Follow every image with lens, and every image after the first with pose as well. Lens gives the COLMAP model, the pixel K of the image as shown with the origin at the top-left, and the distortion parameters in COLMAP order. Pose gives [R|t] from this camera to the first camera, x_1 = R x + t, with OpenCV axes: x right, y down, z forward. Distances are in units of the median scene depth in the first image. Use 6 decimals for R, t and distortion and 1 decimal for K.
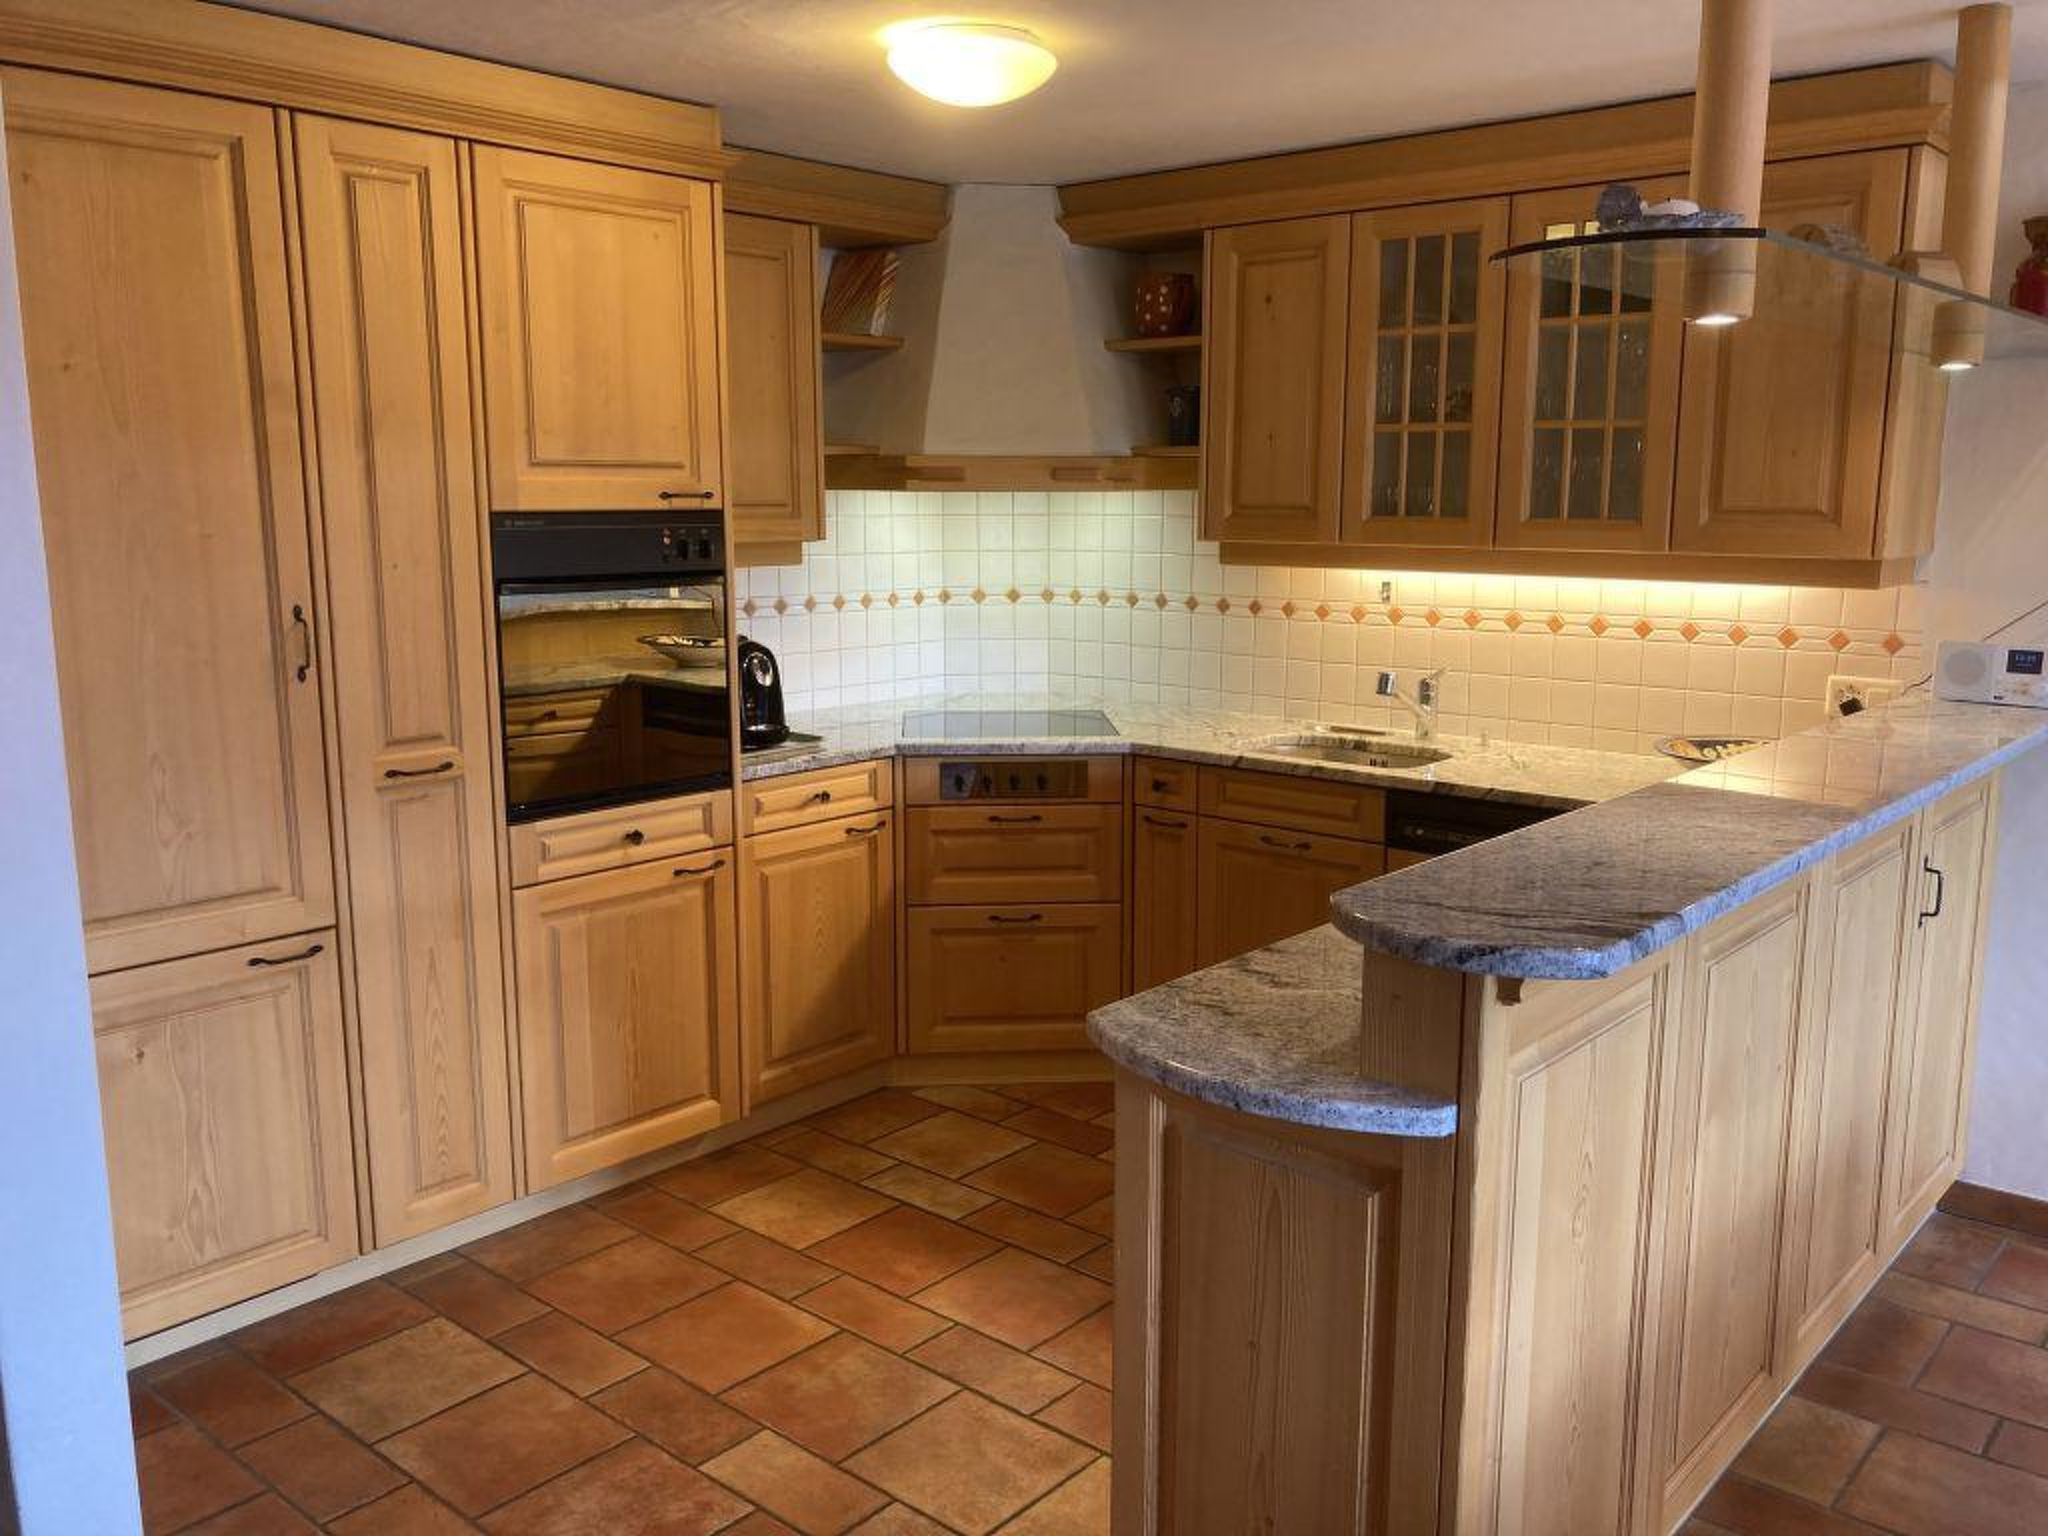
lens RADIAL K [[1660.0, 0, 1024.0], [0, 1660.0, 768.0], [0, 0, 1]] dist [0.013306, -0.002462]
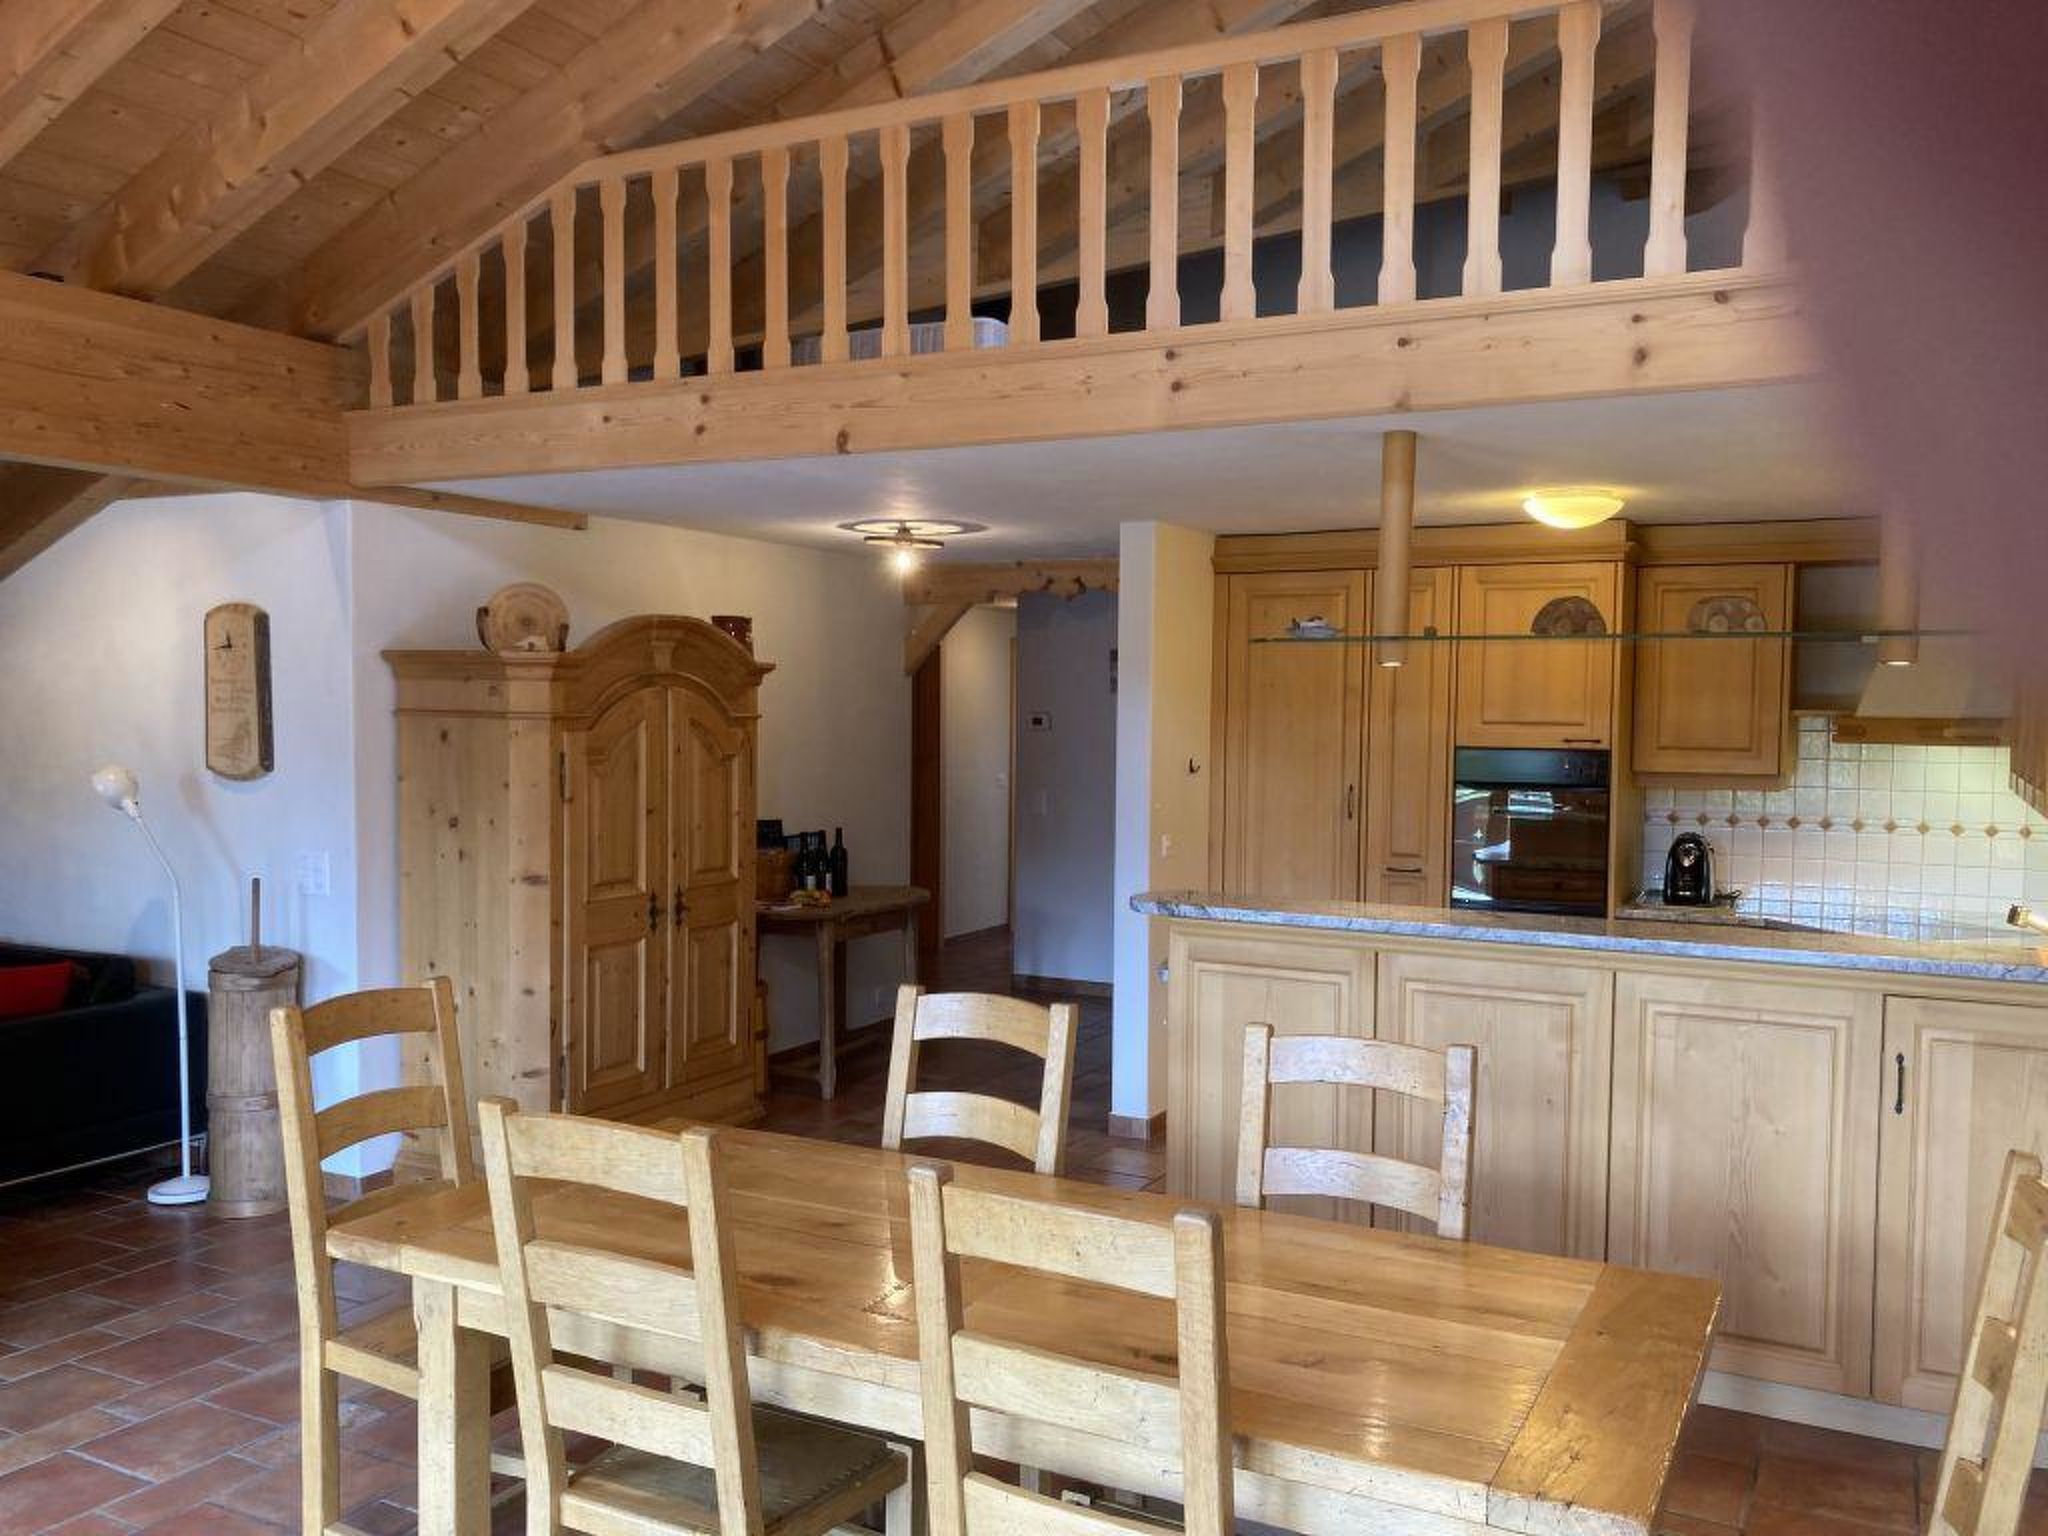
lens RADIAL K [[1727.2, 0, 1034.5], [0, 1727.2, 799.0], [0, 0, 1]] dist [0.038082, -0.020912]
pose [[0.243777, 0.053368, -0.968362, 1.421449], [-0.173156, 0.984836, 0.010686, -0.026211], [0.954248, 0.165073, 0.249321, 0.021657]]
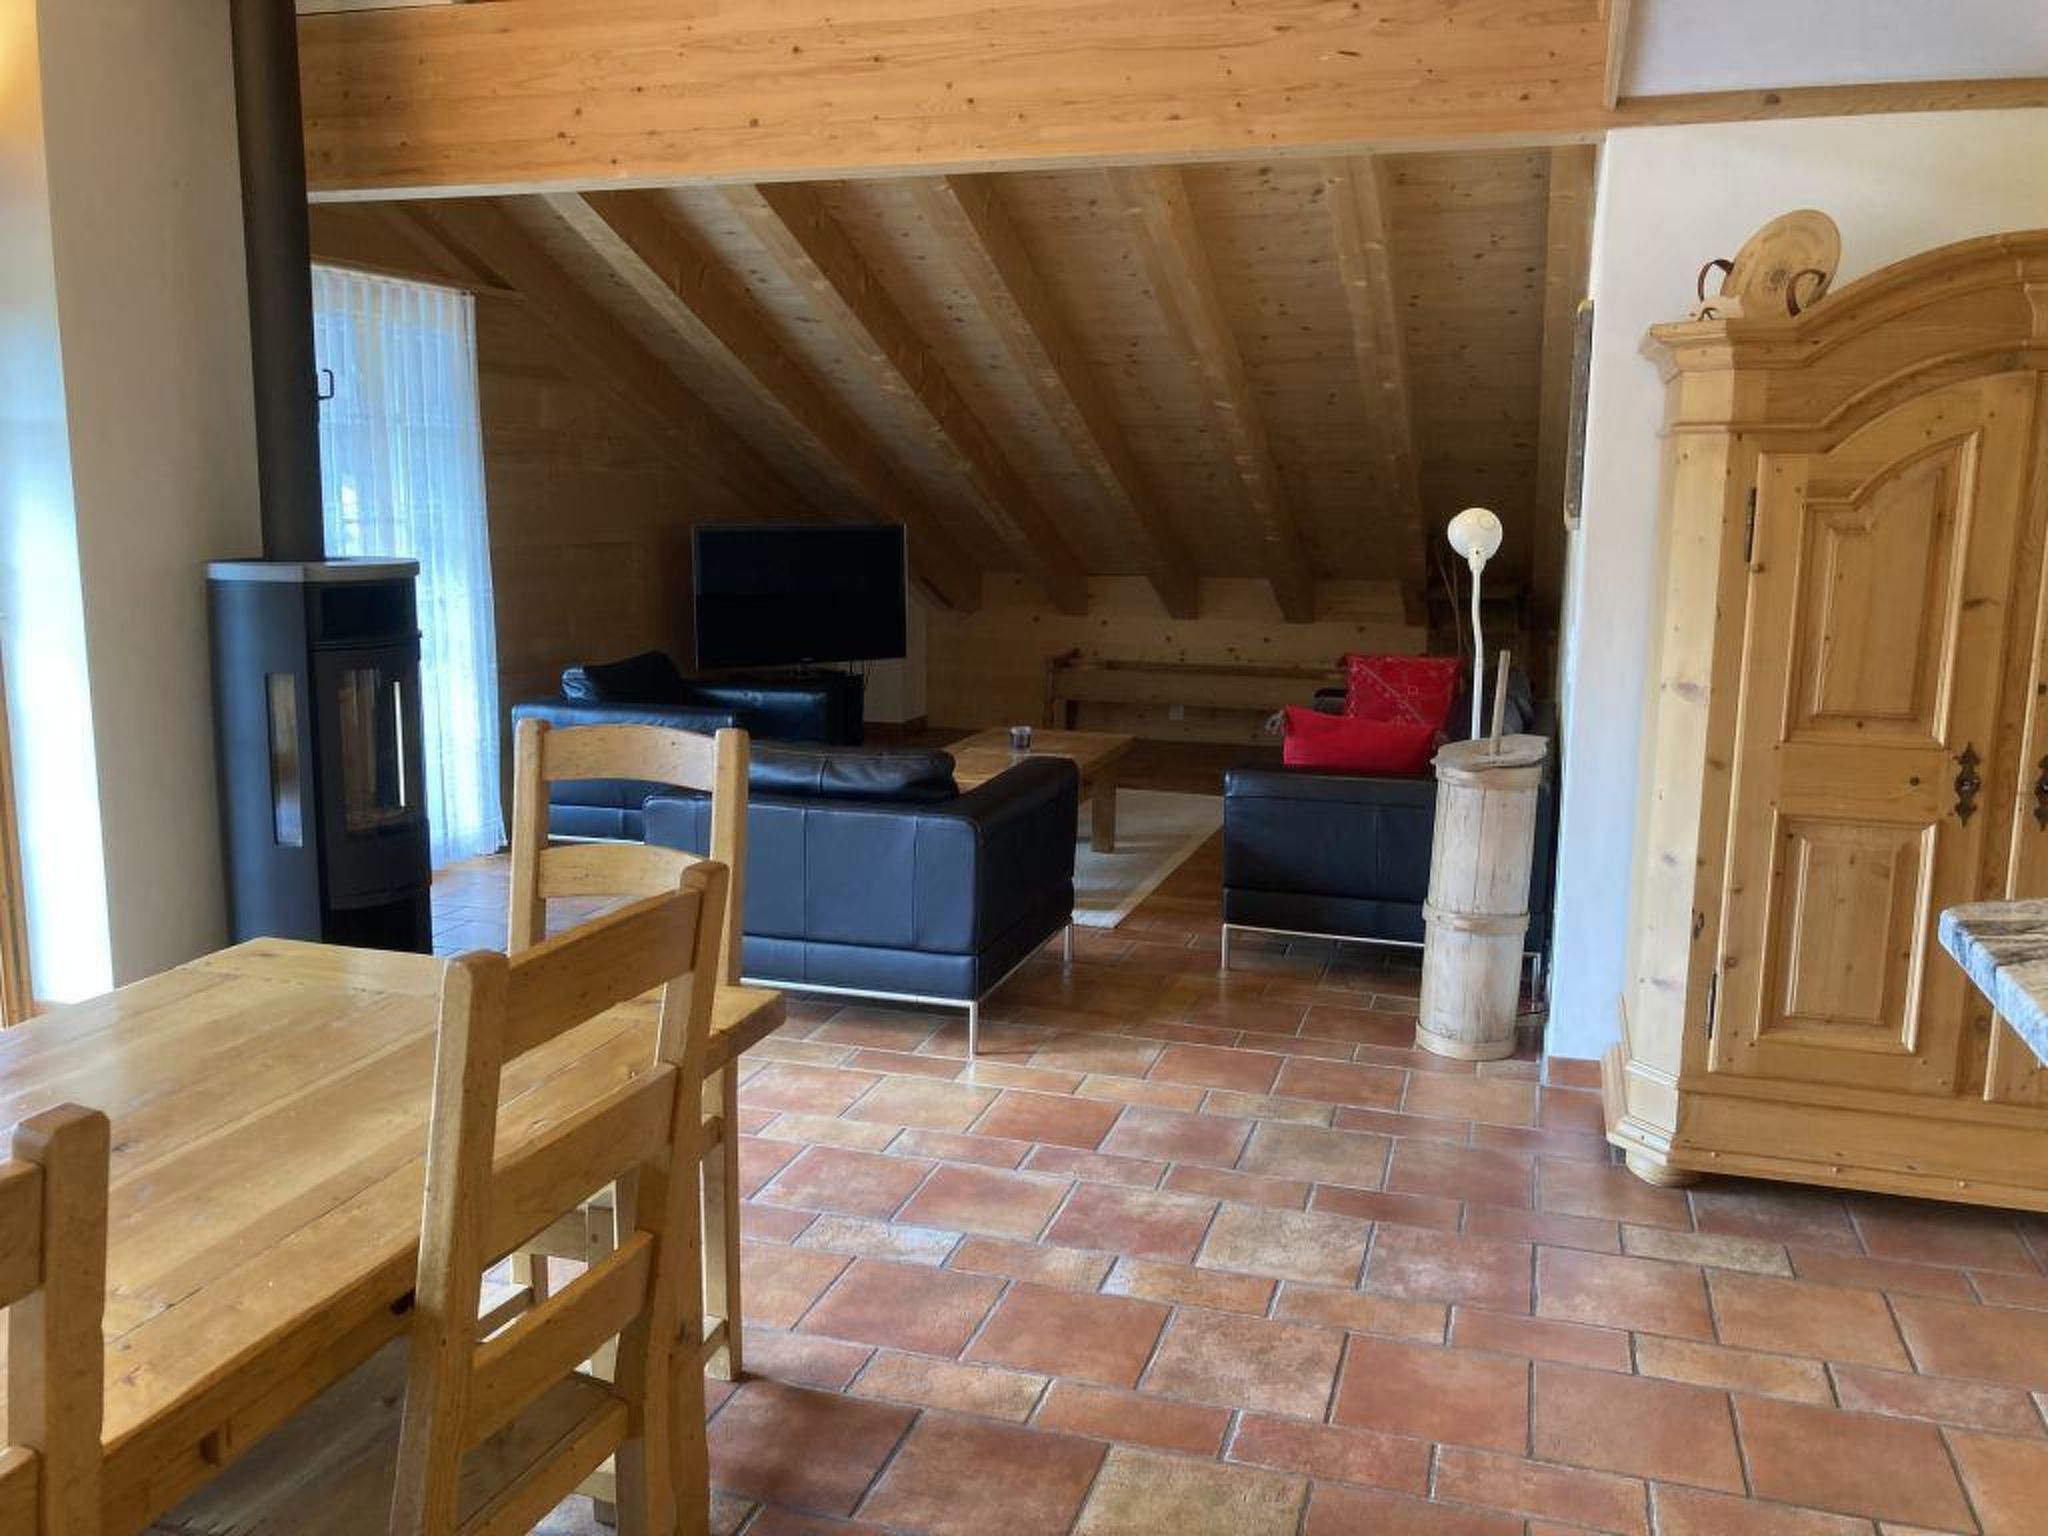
lens RADIAL K [[1660.0, 0, 1024.0], [0, 1660.0, 768.0], [0, 0, 1]] dist [0.013306, -0.002462]
pose [[-0.912647, 0.055323, -0.404988, 0.527409], [-0.082546, 0.945439, 0.315168, -0.088065], [0.400327, 0.321067, -0.858286, 0.686562]]
